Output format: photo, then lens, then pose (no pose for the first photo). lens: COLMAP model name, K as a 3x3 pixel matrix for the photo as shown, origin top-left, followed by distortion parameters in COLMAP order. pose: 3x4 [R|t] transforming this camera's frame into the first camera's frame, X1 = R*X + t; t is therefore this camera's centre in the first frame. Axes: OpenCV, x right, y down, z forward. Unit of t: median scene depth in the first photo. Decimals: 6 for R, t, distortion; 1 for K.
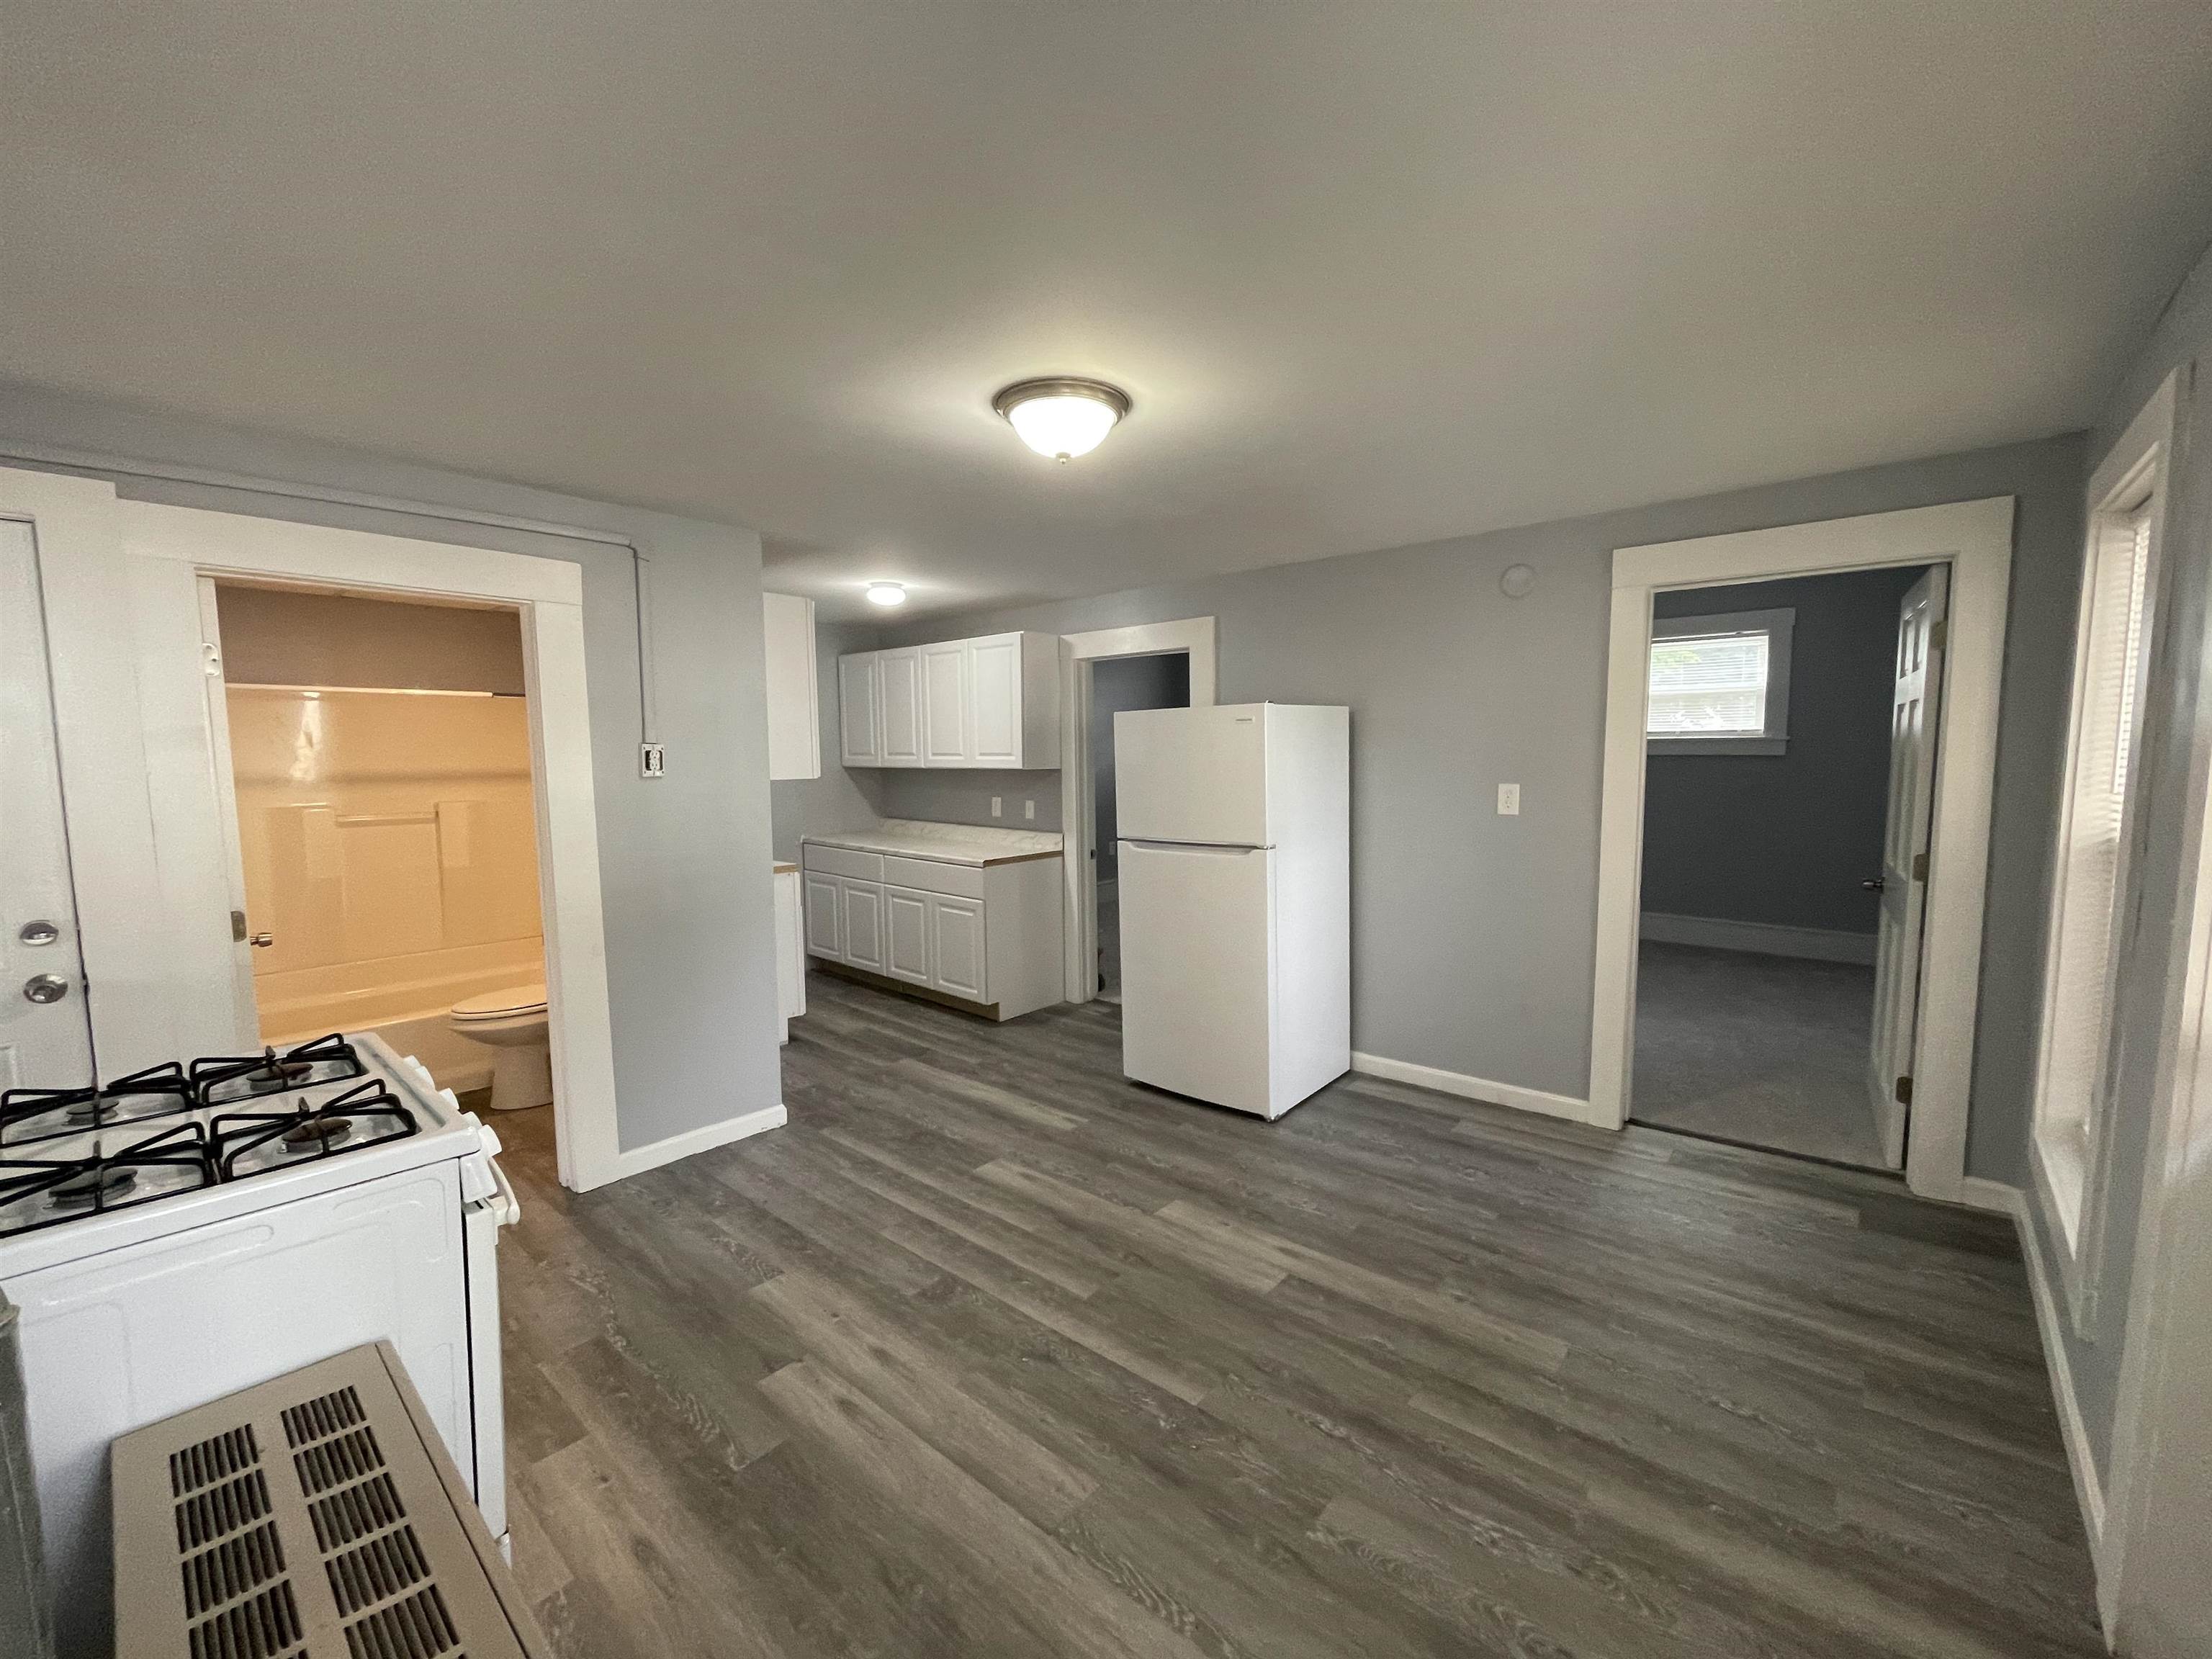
lens RADIAL K [[899.7, 0, 1115.9], [0, 899.7, 830.8], [0, 0, 1]] dist [-0.002105, 0.000013]
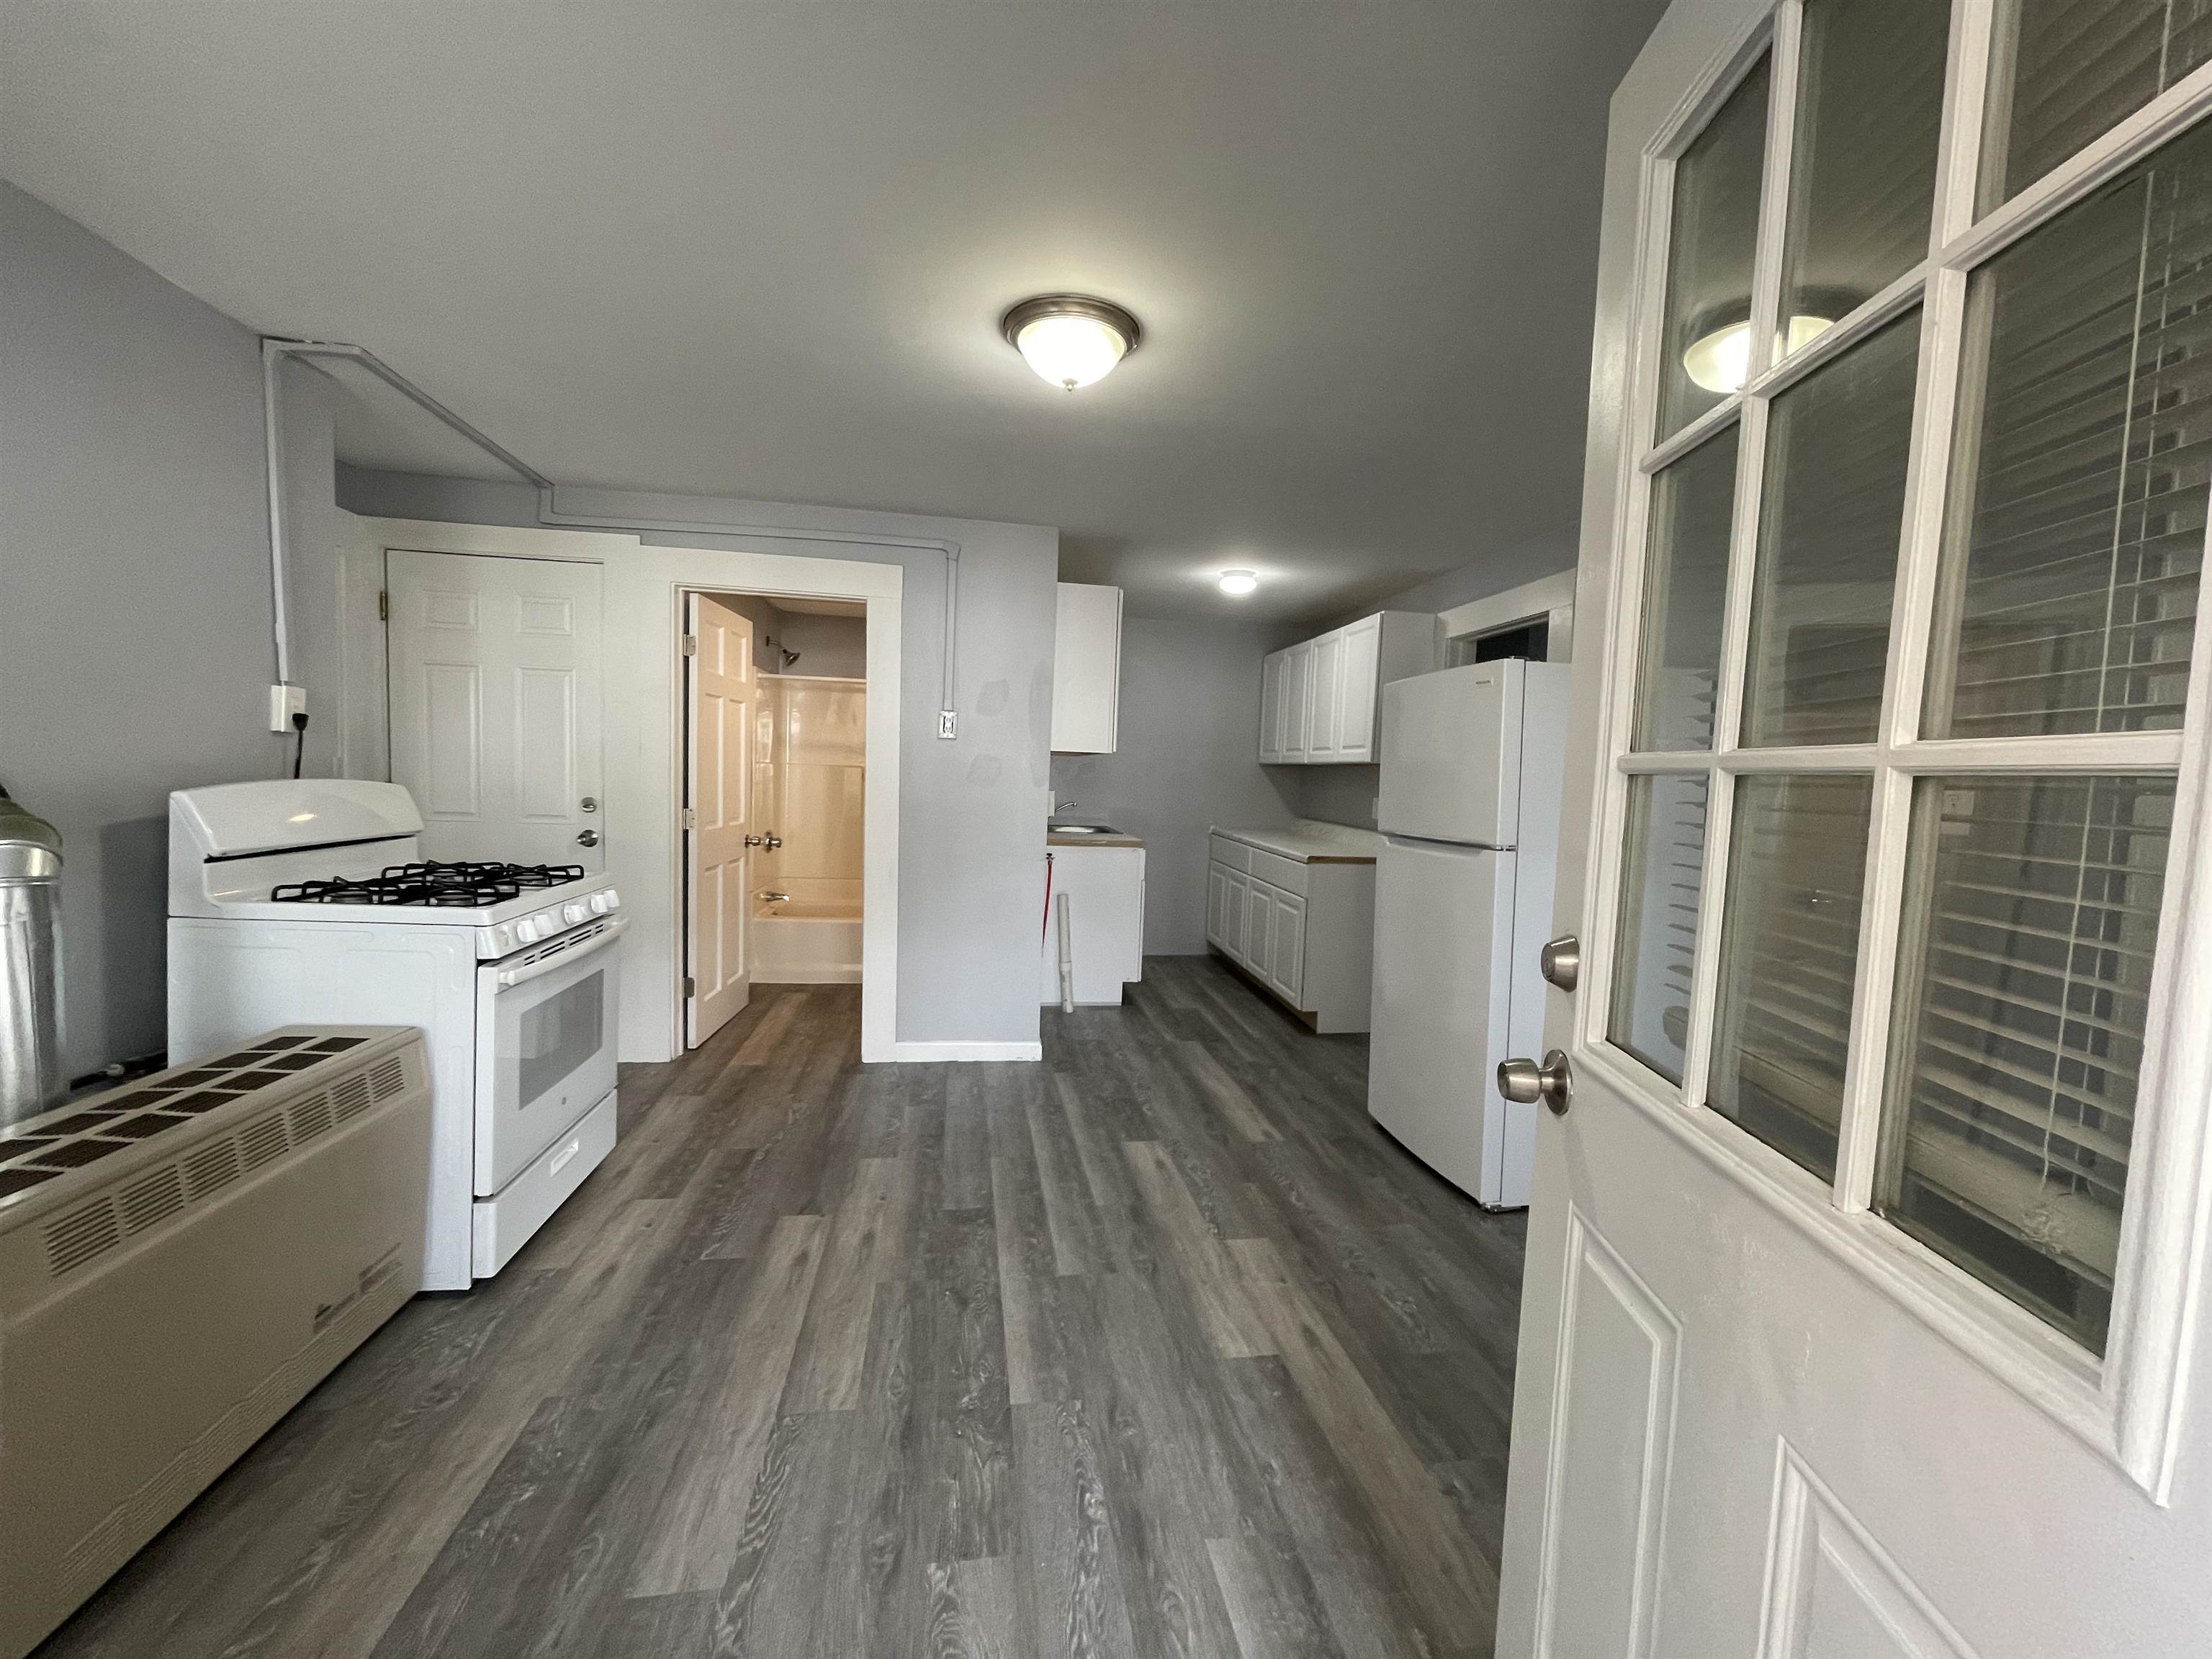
lens RADIAL K [[899.7, 0, 1112.7], [0, 899.7, 831.8], [0, 0, 1]] dist [-0.002105, 0.000013]
pose [[0.765519, 0.079361, -0.638500, 0.462952], [-0.101966, 0.994787, 0.001394, 0.042725], [0.635283, 0.064038, 0.769620, 0.229821]]
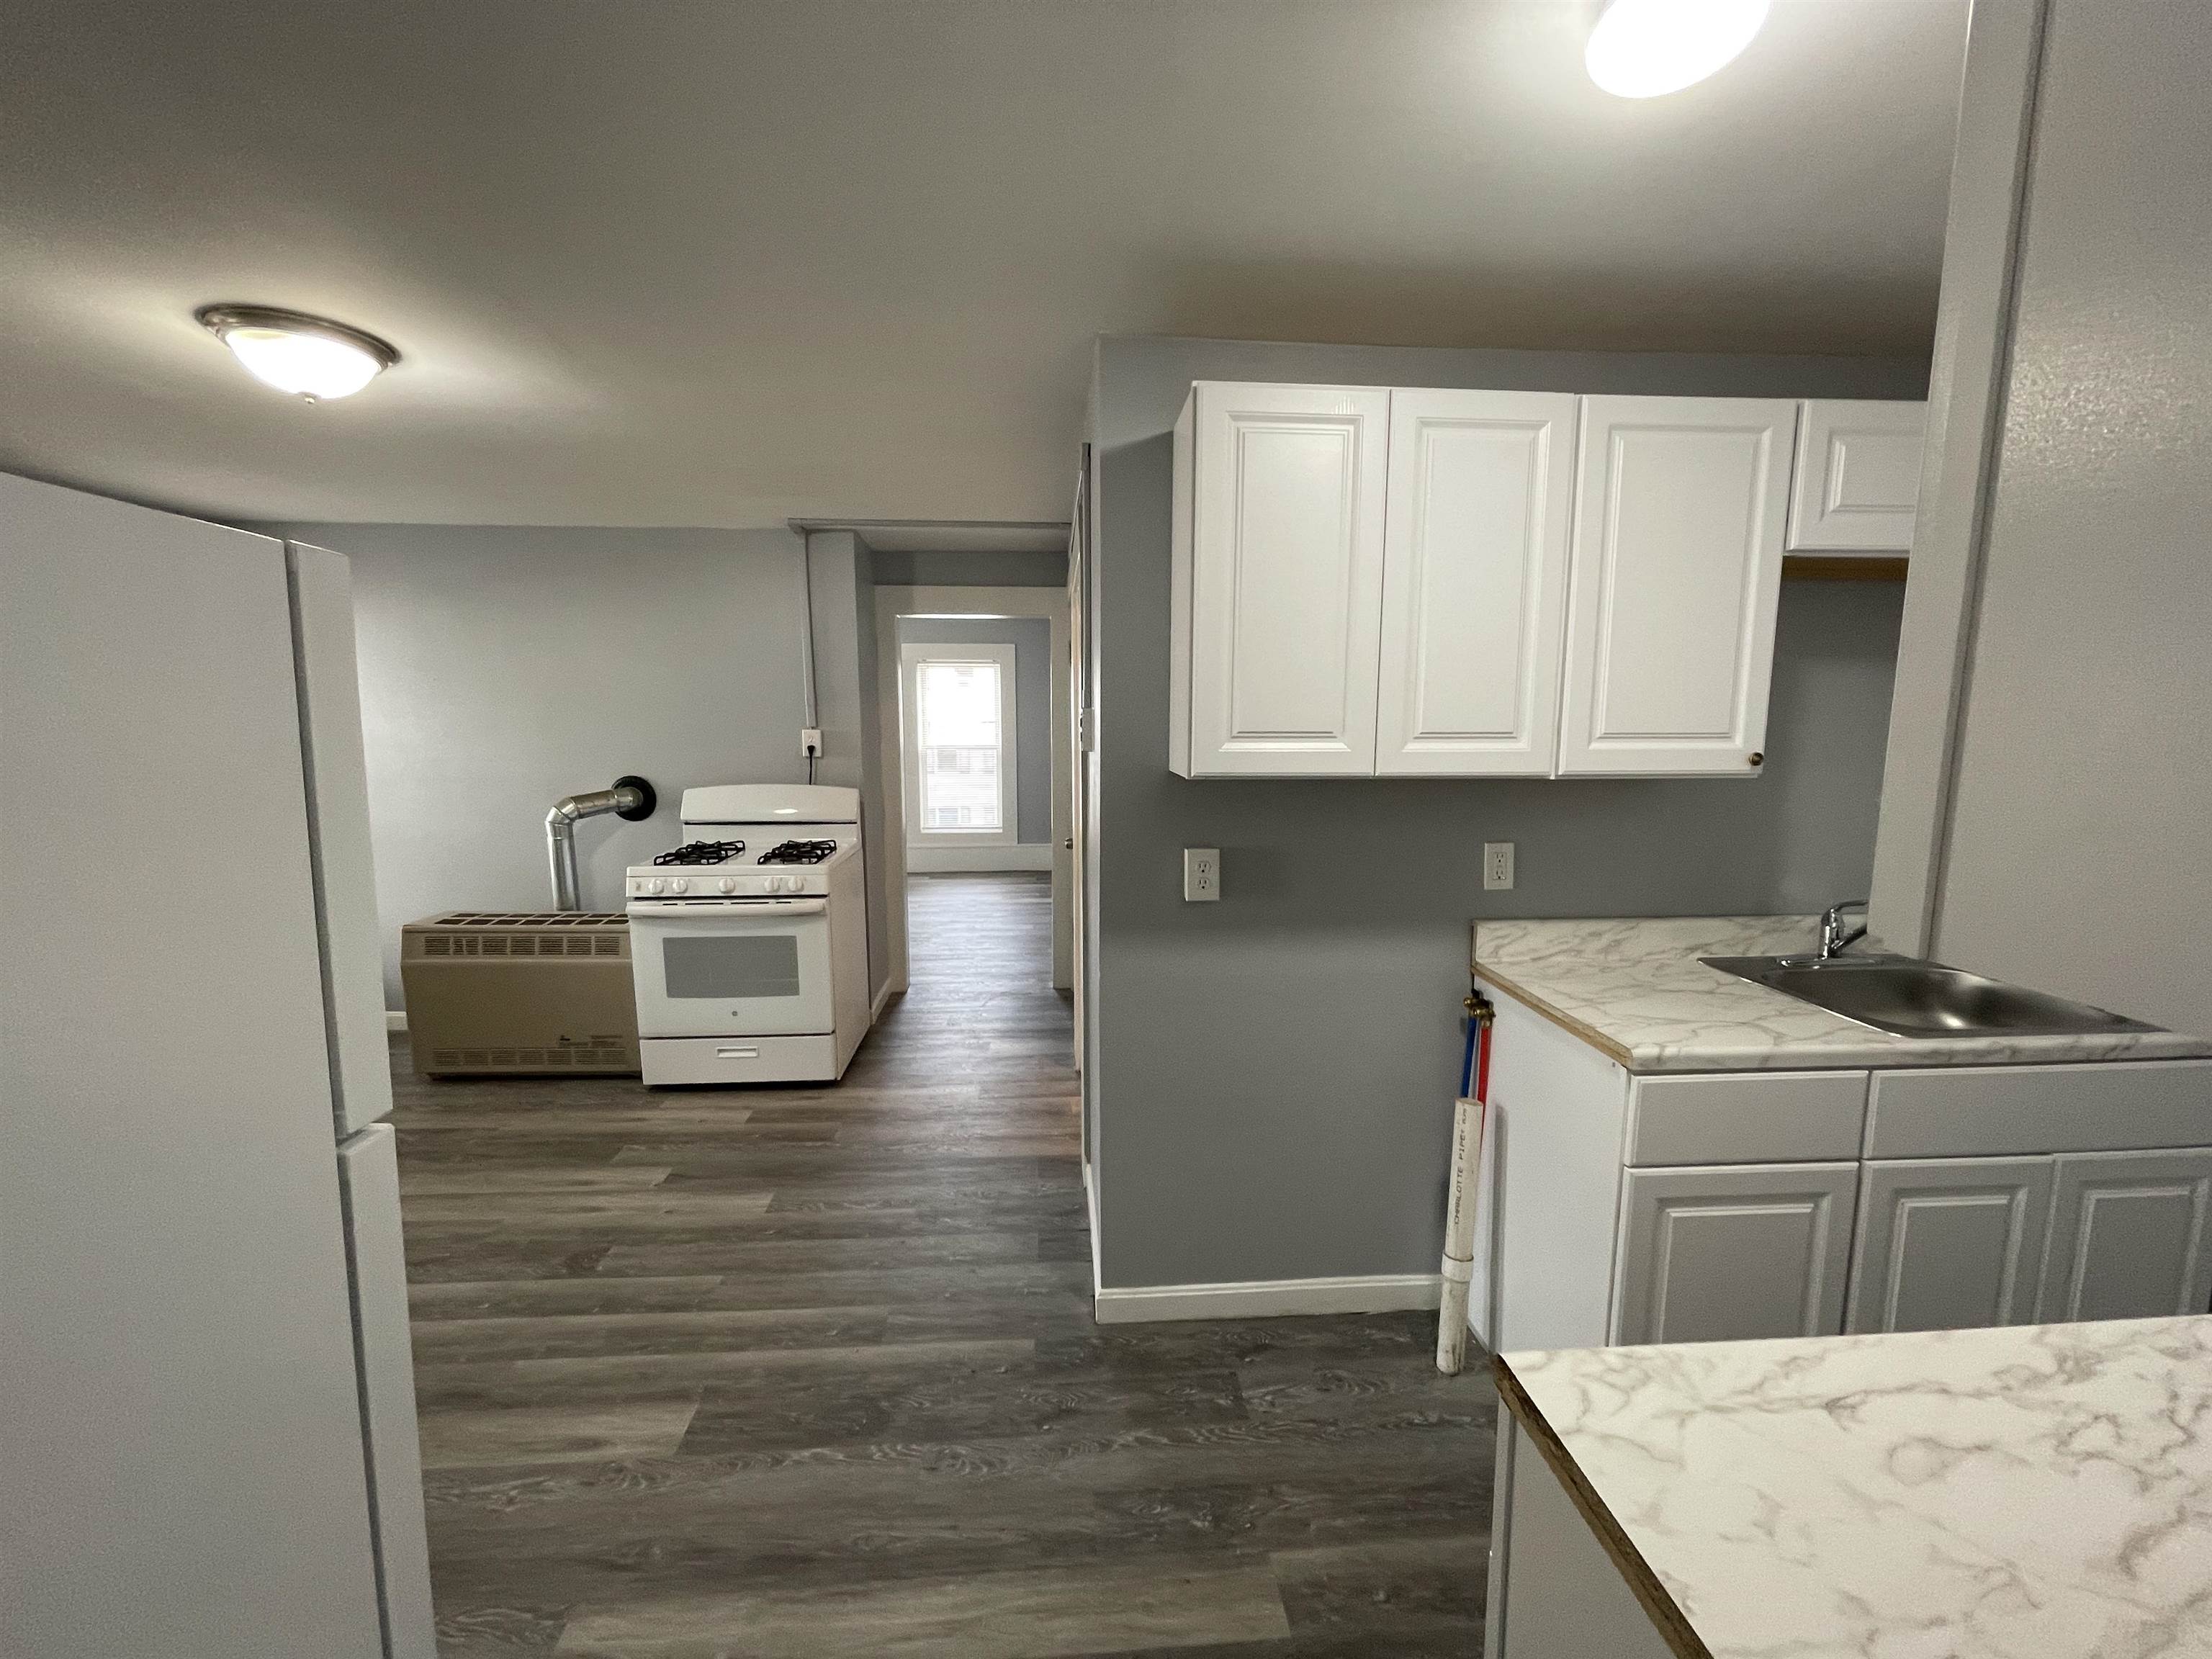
lens RADIAL K [[899.7, 0, 1104.6], [0, 899.7, 833.7], [0, 0, 1]] dist [-0.002105, 0.000013]
pose [[-0.712454, 0.095665, -0.695167, 0.032631], [-0.058529, 0.979110, 0.194725, -0.147718], [0.699274, 0.179420, -0.691972, 1.654833]]
